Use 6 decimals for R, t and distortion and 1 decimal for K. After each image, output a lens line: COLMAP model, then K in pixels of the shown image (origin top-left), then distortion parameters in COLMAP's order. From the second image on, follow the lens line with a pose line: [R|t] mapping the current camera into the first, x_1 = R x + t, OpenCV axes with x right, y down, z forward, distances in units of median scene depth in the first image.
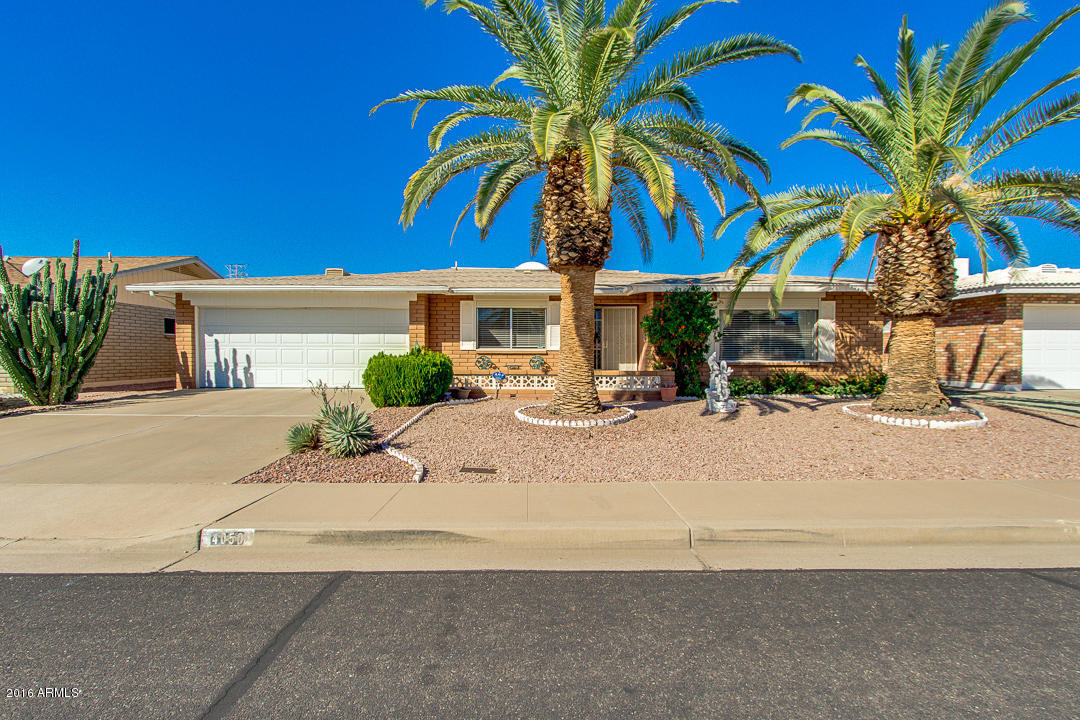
lens RADIAL K [[492.0, 0, 542.4], [0, 492.0, 362.3], [0, 0, 1]] dist [-0.001037, -0.000067]
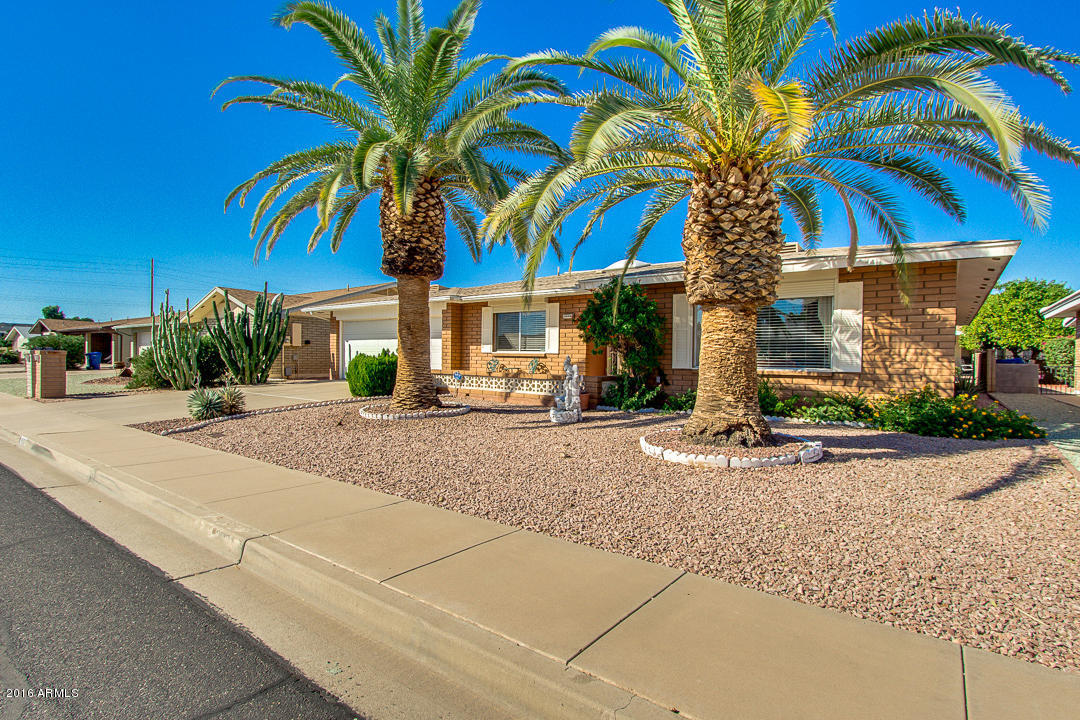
lens RADIAL K [[532.1, 0, 539.3], [0, 532.1, 358.4], [0, 0, 1]] dist [0.002815, 0.000197]
pose [[0.795139, 0.010257, -0.606340, 0.683588], [-0.023189, 0.999640, -0.013499, 0.000302], [0.605983, 0.024794, 0.795091, 0.158614]]
